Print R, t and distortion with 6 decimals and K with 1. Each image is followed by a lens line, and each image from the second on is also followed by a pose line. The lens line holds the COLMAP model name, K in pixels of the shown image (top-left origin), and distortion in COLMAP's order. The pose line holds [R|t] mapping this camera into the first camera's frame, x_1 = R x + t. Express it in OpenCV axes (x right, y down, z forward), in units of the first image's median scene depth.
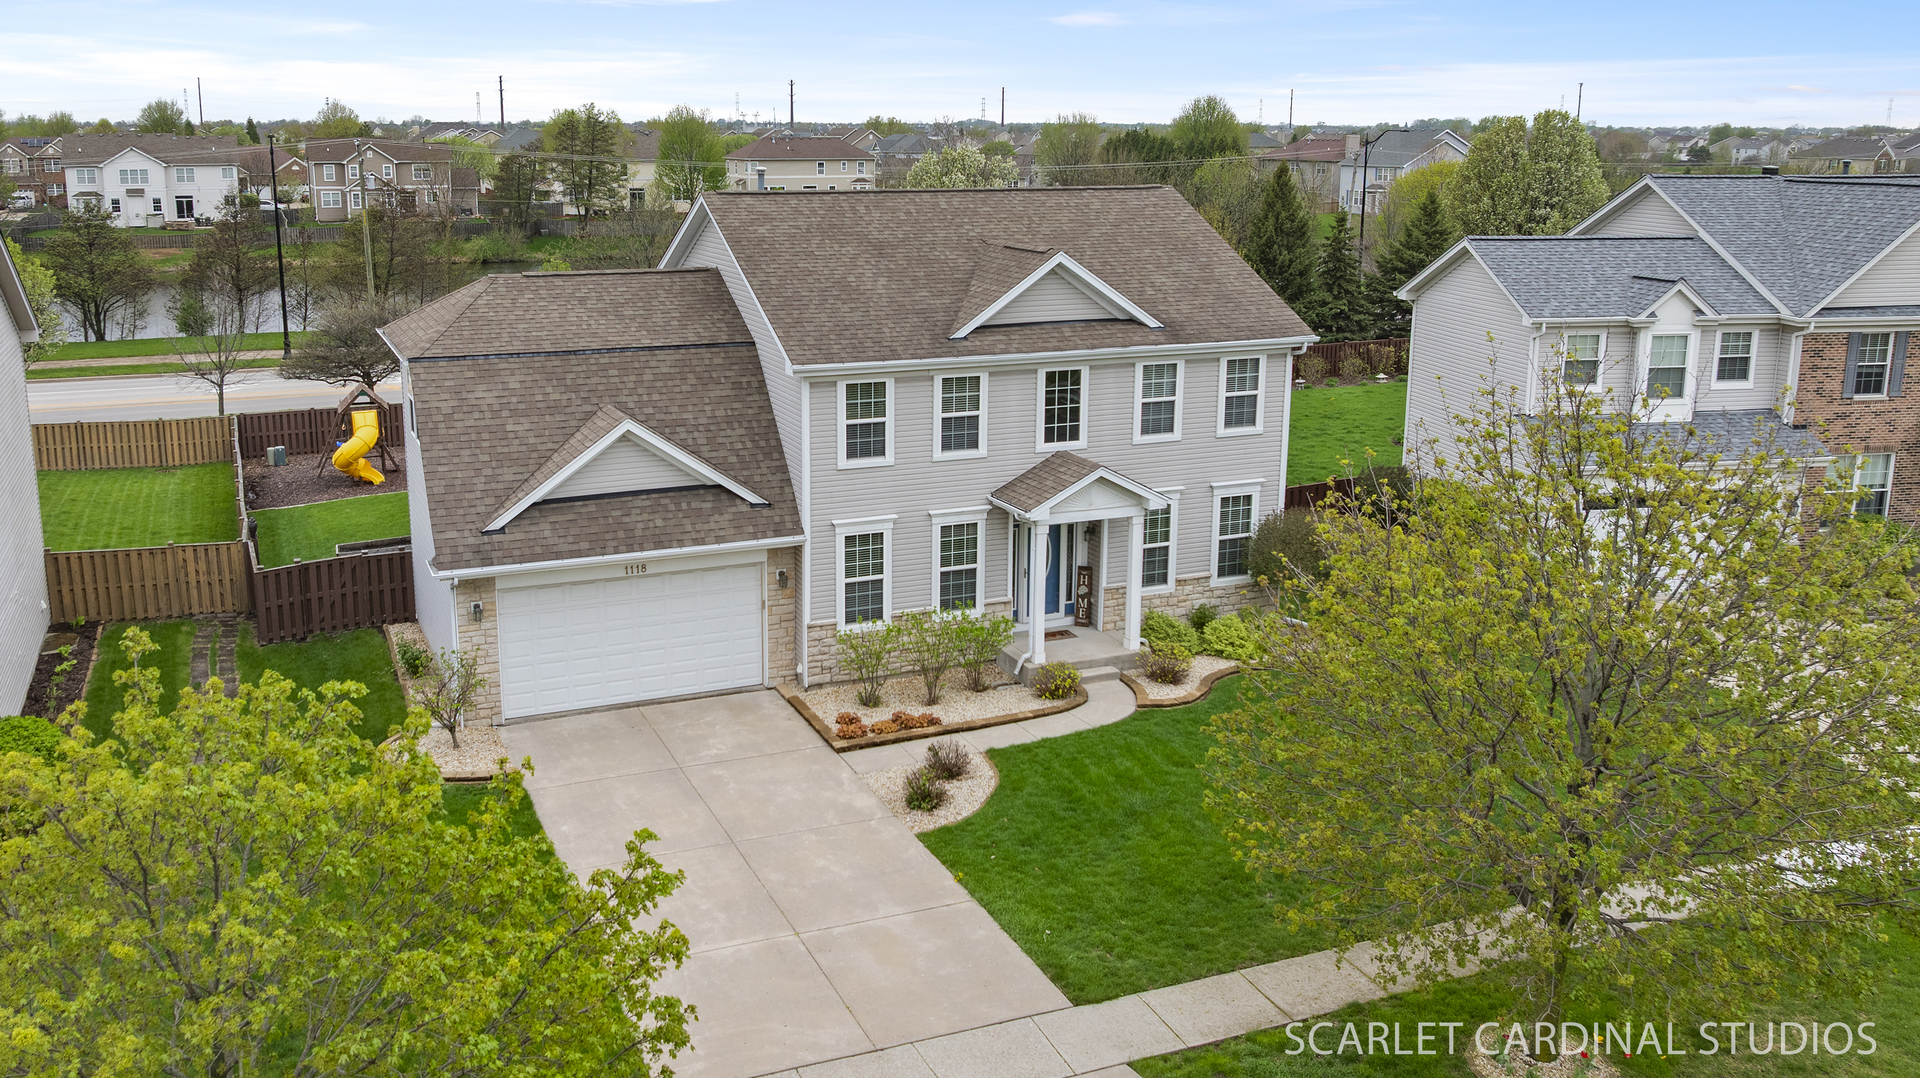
lens RADIAL K [[1585.2, 0, 899.6], [0, 1585.2, 529.7], [0, 0, 1]] dist [-0.028136, 0.004177]
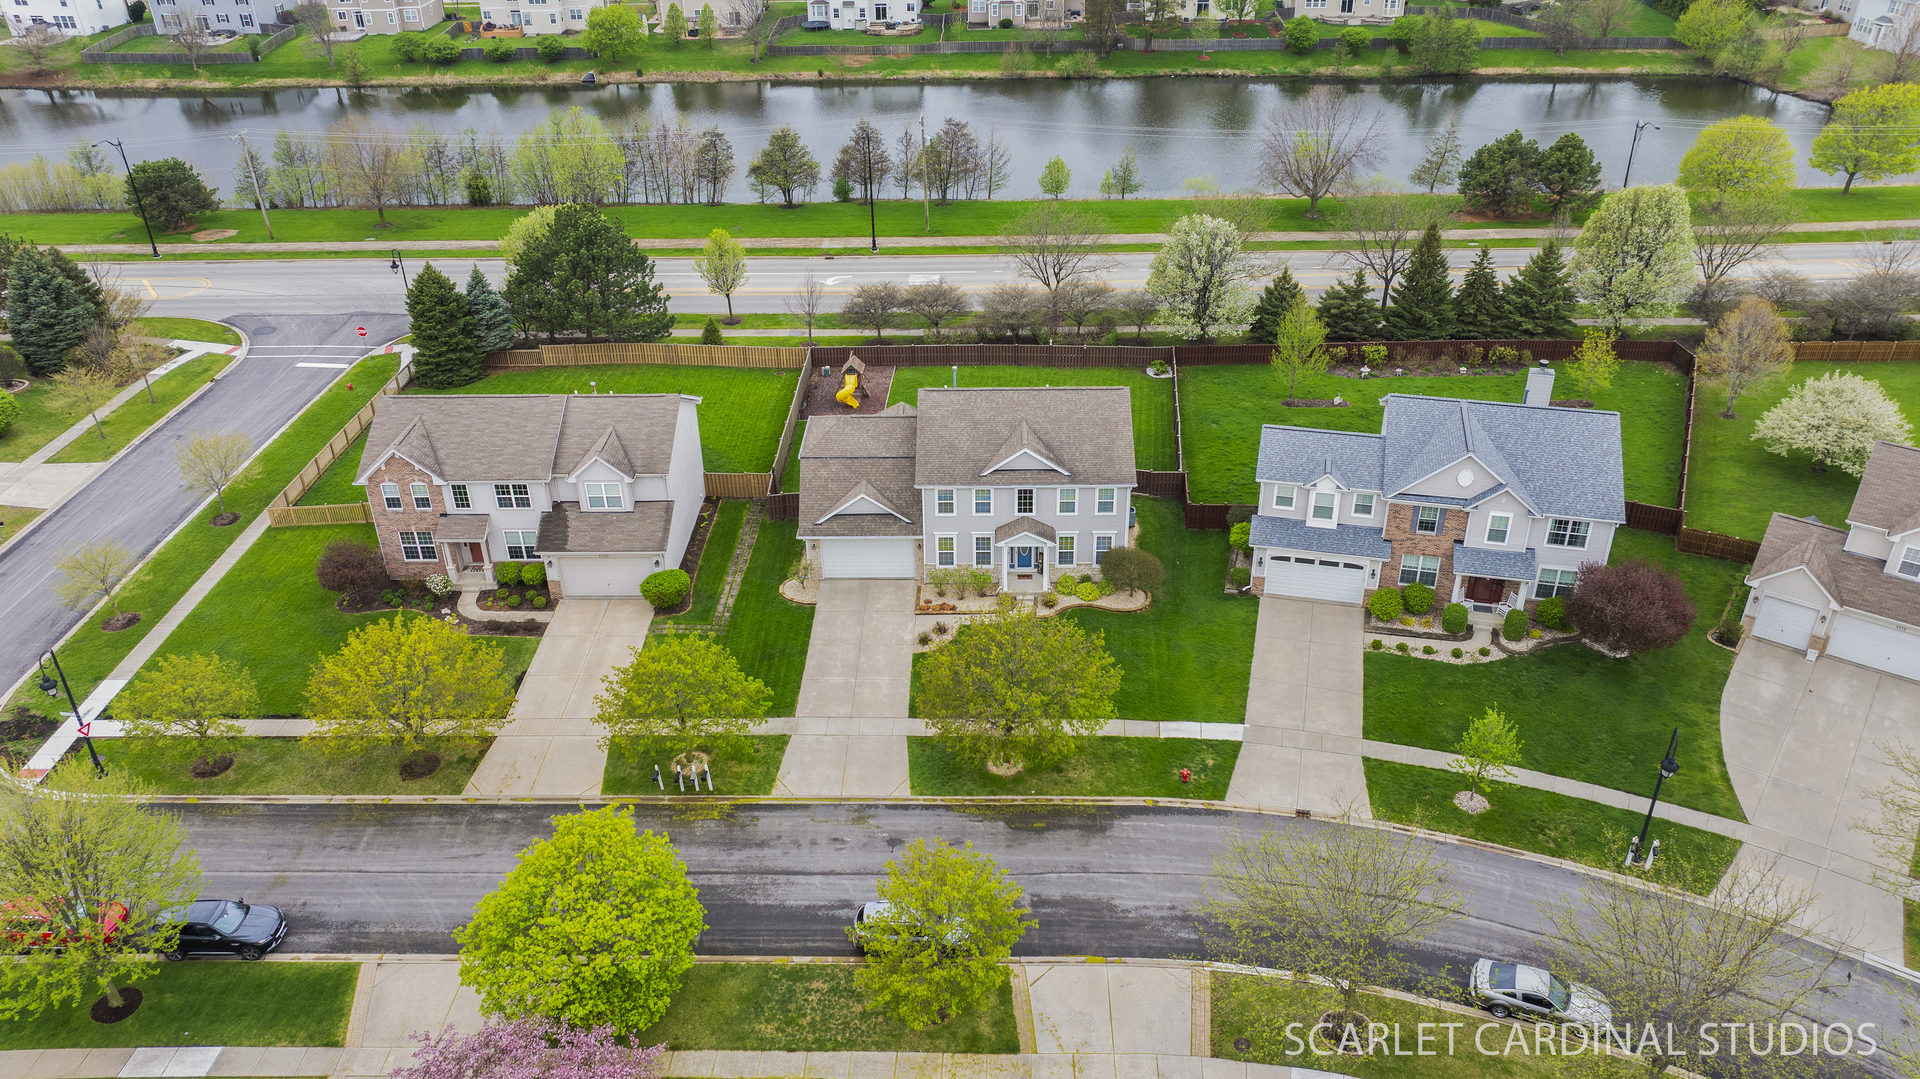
lens RADIAL K [[1360.3, 0, 966.6], [0, 1360.3, 604.3], [0, 0, 1]] dist [-0.017355, -0.002640]
pose [[0.915228, 0.208386, -0.344866, 0.851463], [-0.084115, 0.935836, 0.342251, -0.701187], [0.394058, -0.284230, 0.874032, -1.106932]]
